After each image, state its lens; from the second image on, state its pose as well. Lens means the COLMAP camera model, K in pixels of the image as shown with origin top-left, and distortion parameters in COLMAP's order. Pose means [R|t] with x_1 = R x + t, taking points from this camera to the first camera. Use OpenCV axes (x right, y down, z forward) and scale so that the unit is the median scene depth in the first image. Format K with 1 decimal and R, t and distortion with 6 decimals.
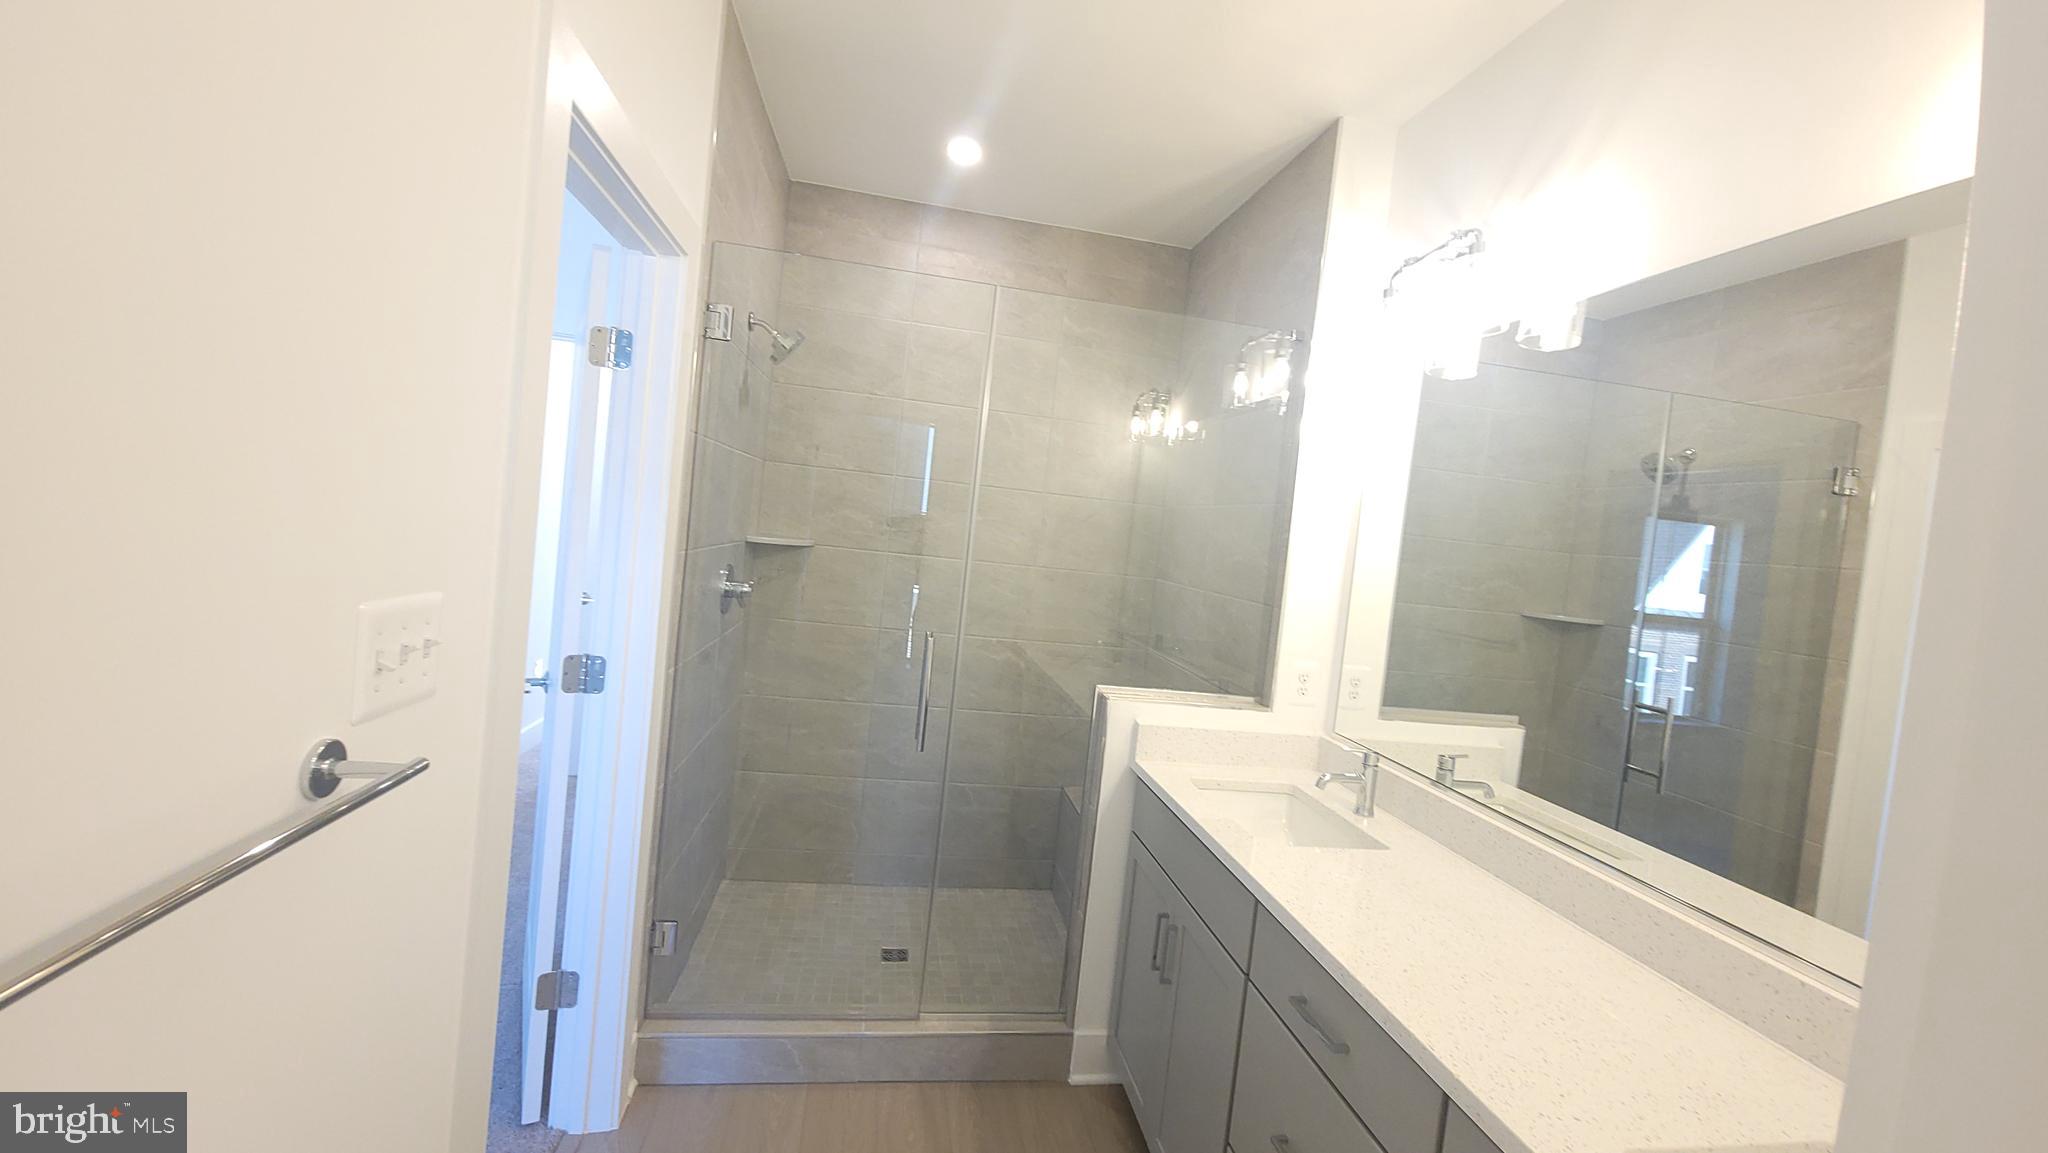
lens RADIAL K [[830.6, 0, 1030.8], [0, 830.6, 557.6], [0, 0, 1]] dist [0.001294, -0.003100]
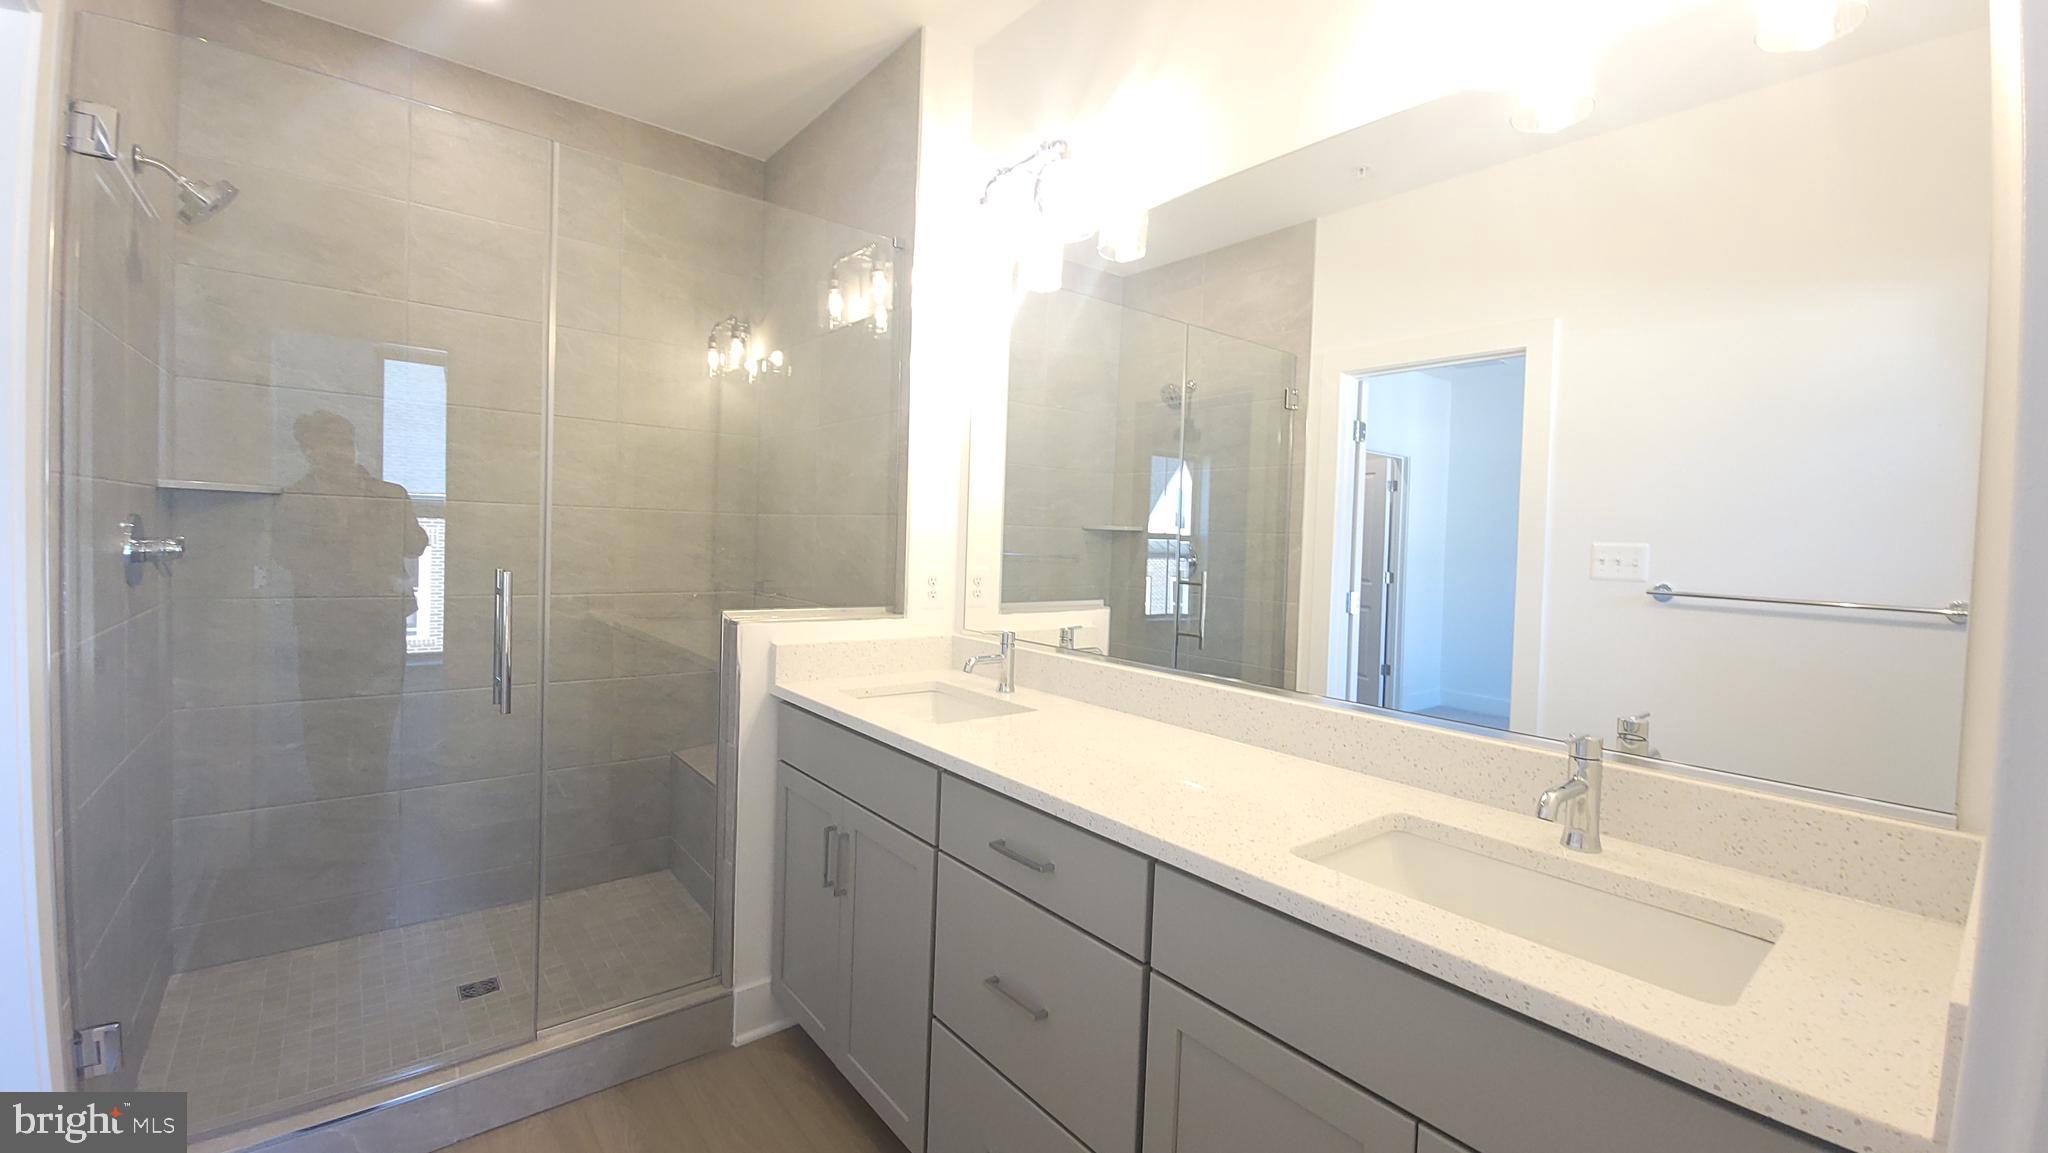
lens RADIAL K [[830.6, 0, 1029.7], [0, 830.6, 556.9], [0, 0, 1]] dist [0.001294, -0.003100]
pose [[0.868913, -0.089388, 0.486826, -0.056510], [0.074698, 0.995974, 0.049550, 0.064519], [-0.489296, -0.006689, 0.872092, 0.041371]]
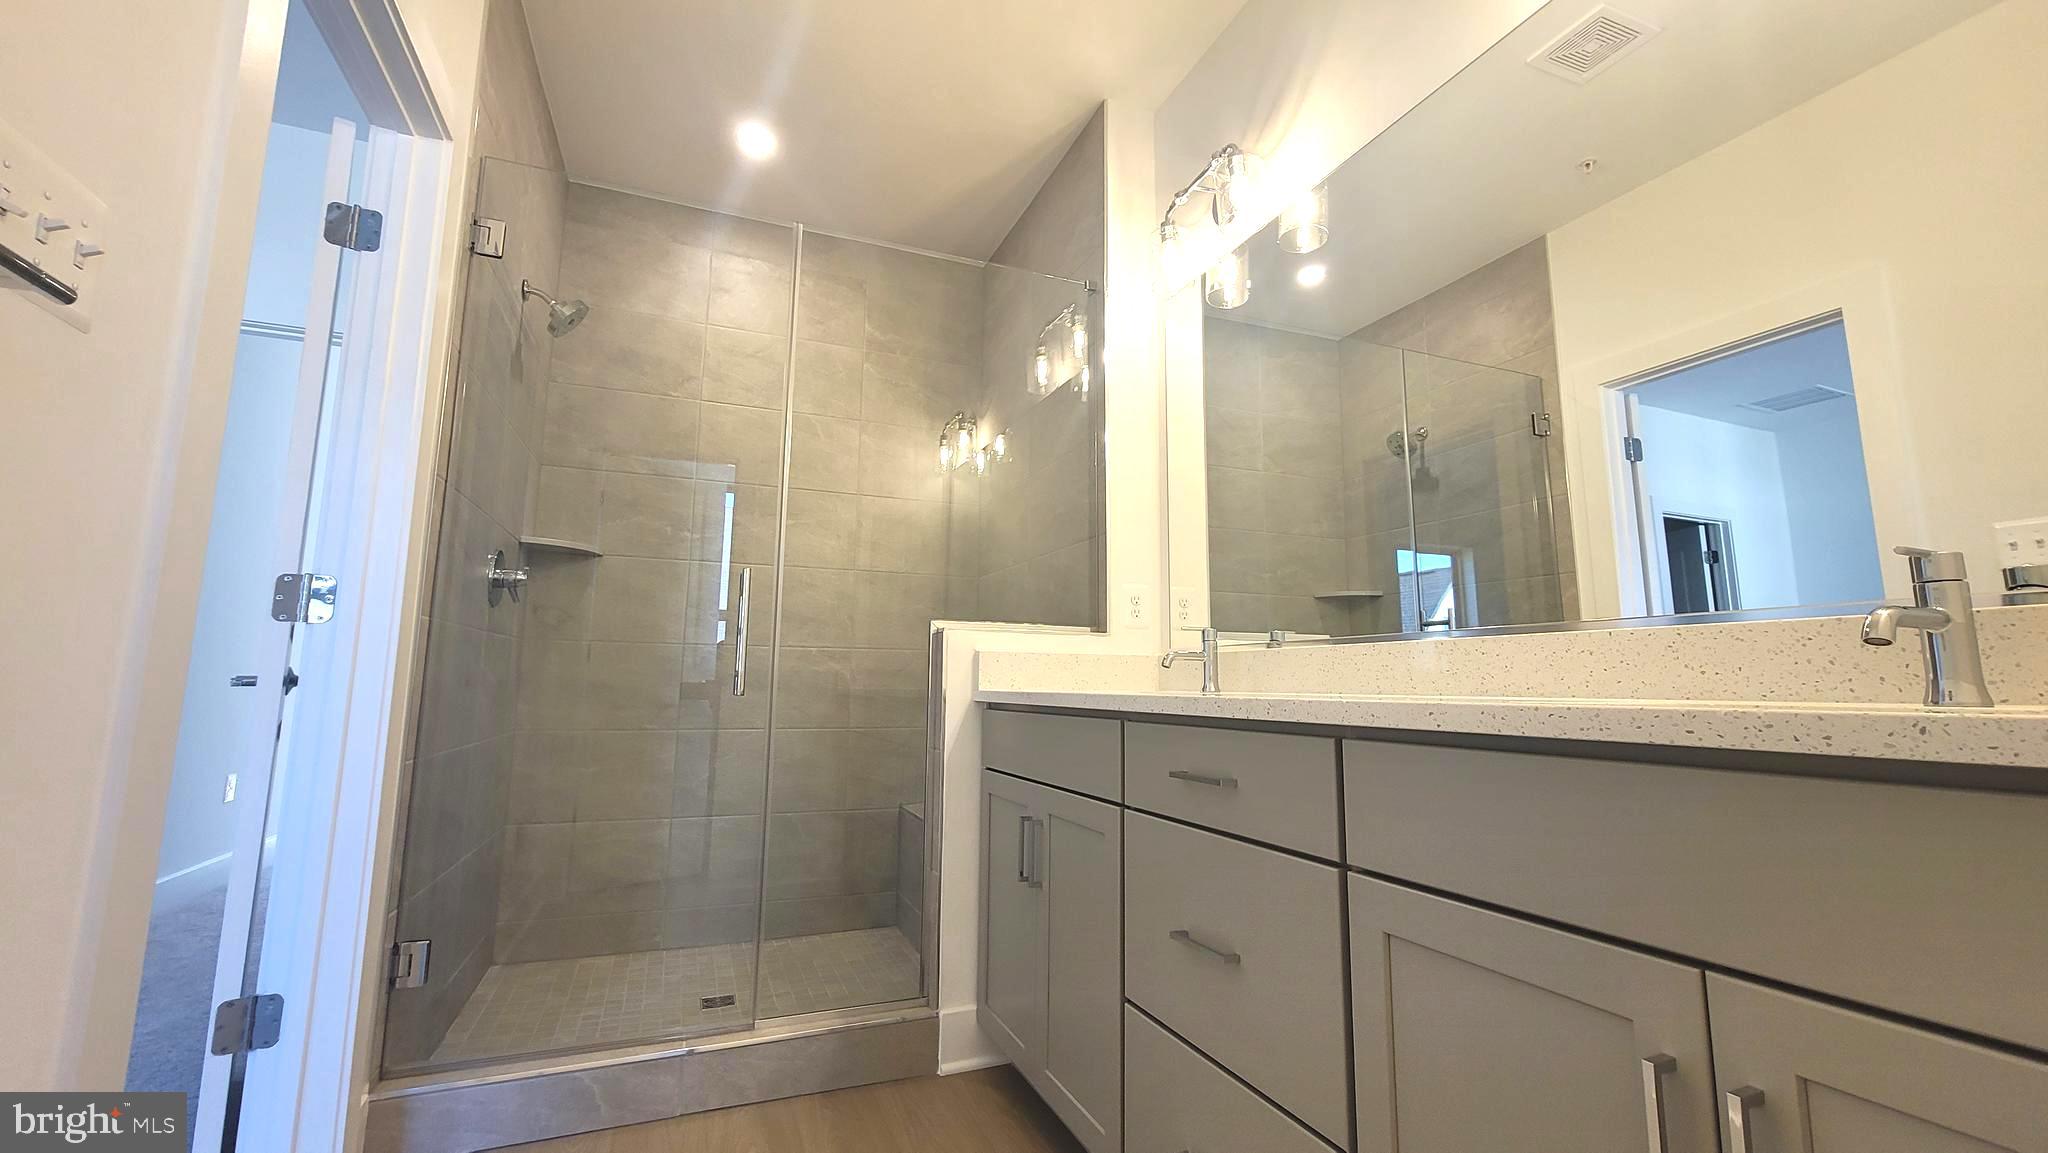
lens RADIAL K [[830.6, 0, 1026.9], [0, 830.6, 549.5], [0, 0, 1]] dist [0.001294, -0.003100]
pose [[0.971590, -0.064595, 0.227683, -0.022348], [0.102418, 0.982043, -0.158436, 0.202815], [-0.213361, 0.177254, 0.960759, 0.041350]]
